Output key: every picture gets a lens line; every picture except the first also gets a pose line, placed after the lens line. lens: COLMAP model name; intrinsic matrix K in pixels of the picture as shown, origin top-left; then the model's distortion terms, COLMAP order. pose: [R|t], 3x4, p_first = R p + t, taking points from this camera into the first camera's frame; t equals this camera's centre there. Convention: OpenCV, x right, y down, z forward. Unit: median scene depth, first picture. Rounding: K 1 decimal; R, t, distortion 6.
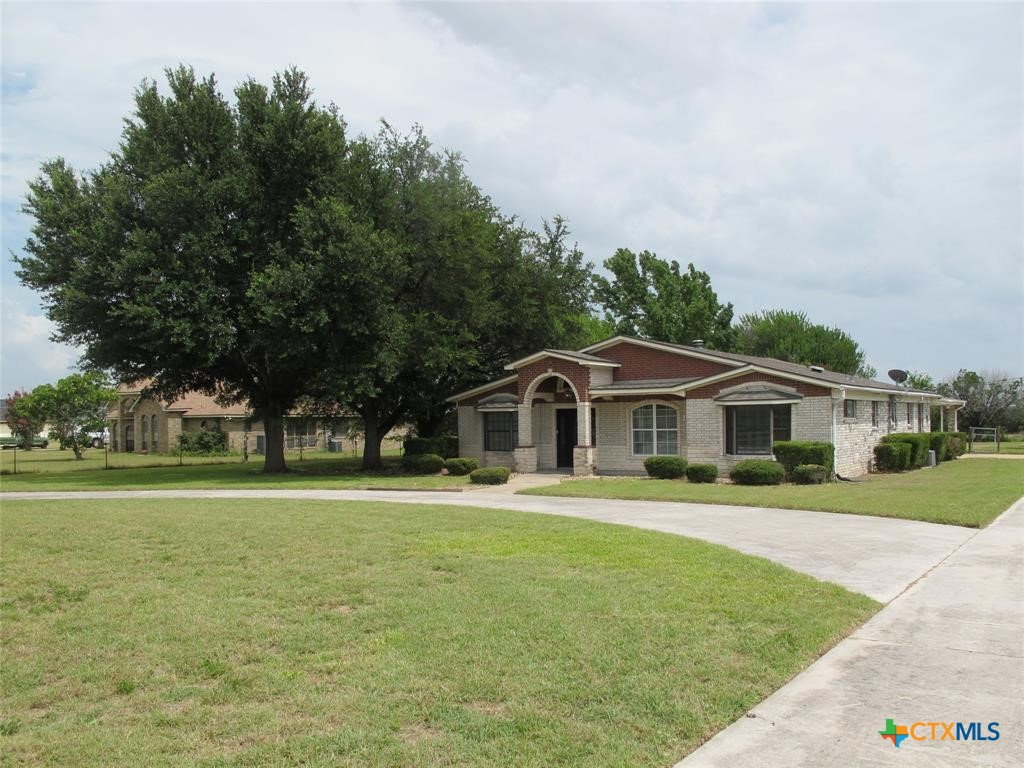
lens RADIAL K [[849.2, 0, 513.5], [0, 849.2, 403.9], [0, 0, 1]] dist [-0.125675, 0.077100]
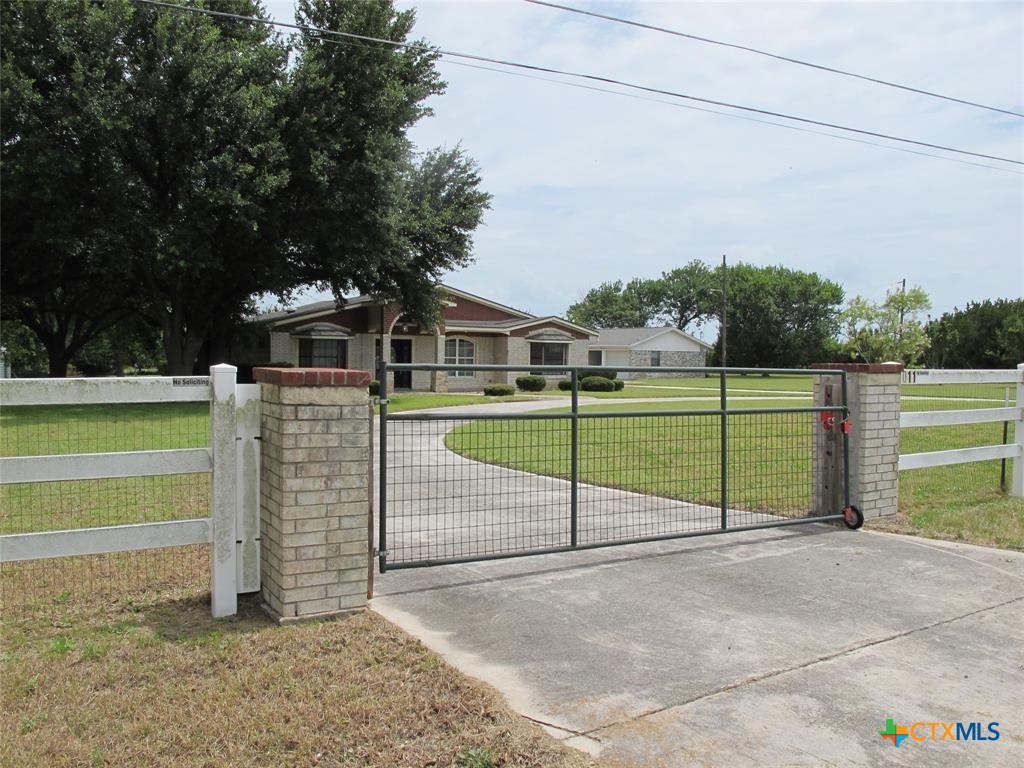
lens RADIAL K [[849.2, 0, 513.5], [0, 849.2, 403.9], [0, 0, 1]] dist [-0.125675, 0.077100]
pose [[0.368537, -0.035151, 0.928948, -1.062580], [-0.036607, 0.997961, 0.052285, 0.030299], [-0.928892, -0.053275, 0.366498, 0.419853]]
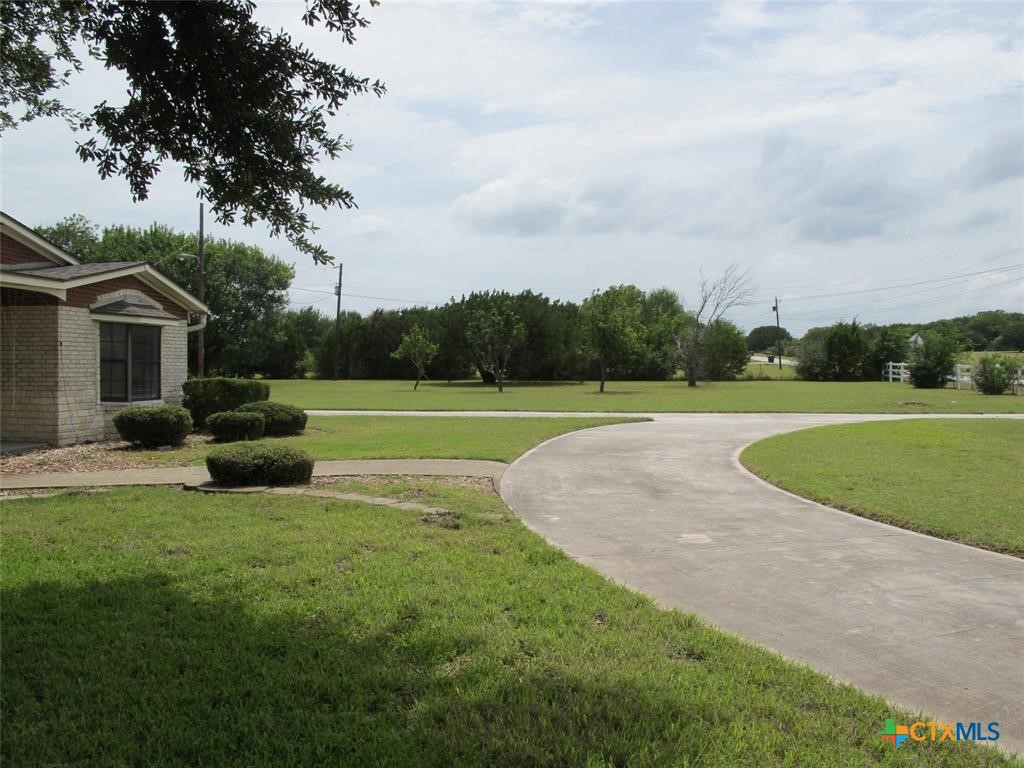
lens RADIAL K [[849.2, 0, 513.5], [0, 849.2, 403.9], [0, 0, 1]] dist [-0.125675, 0.077100]
pose [[-0.499038, -0.031255, 0.866016, -0.372278], [-0.021509, 0.999488, 0.023677, 0.036103], [-0.866313, -0.006812, -0.499455, 0.937094]]
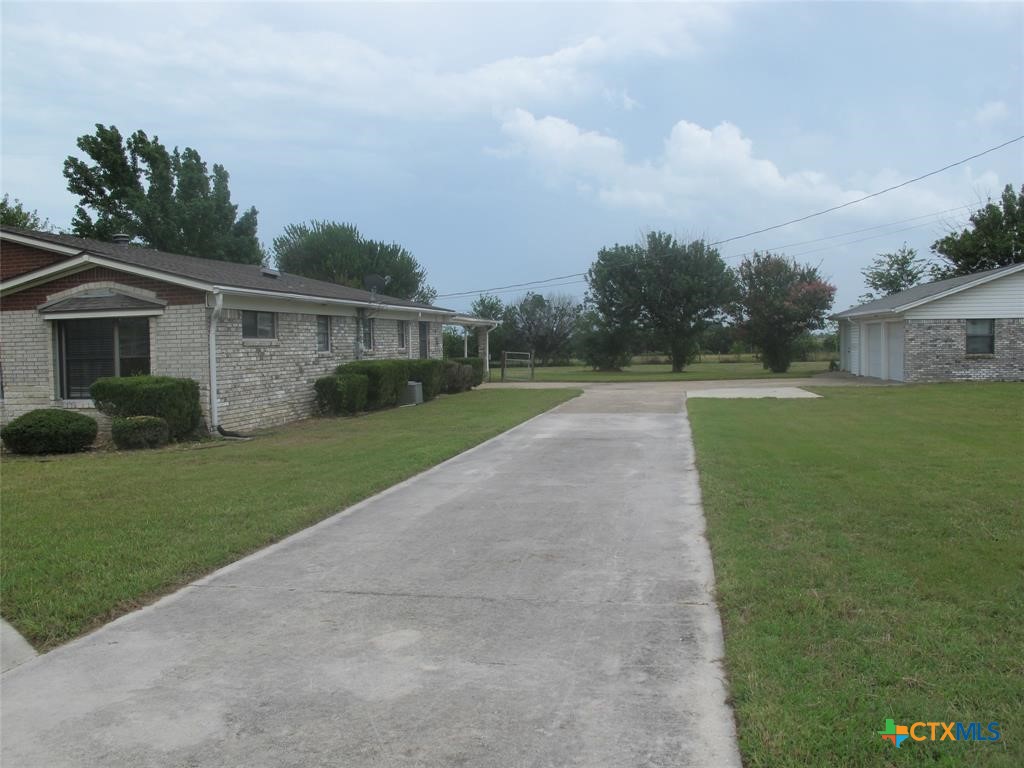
lens RADIAL K [[849.2, 0, 513.5], [0, 849.2, 403.9], [0, 0, 1]] dist [-0.125675, 0.077100]
pose [[0.904277, -0.036586, 0.425377, 0.266516], [0.000025, 0.996326, 0.085640, 0.010051], [-0.426947, -0.077431, 0.900955, 0.268964]]
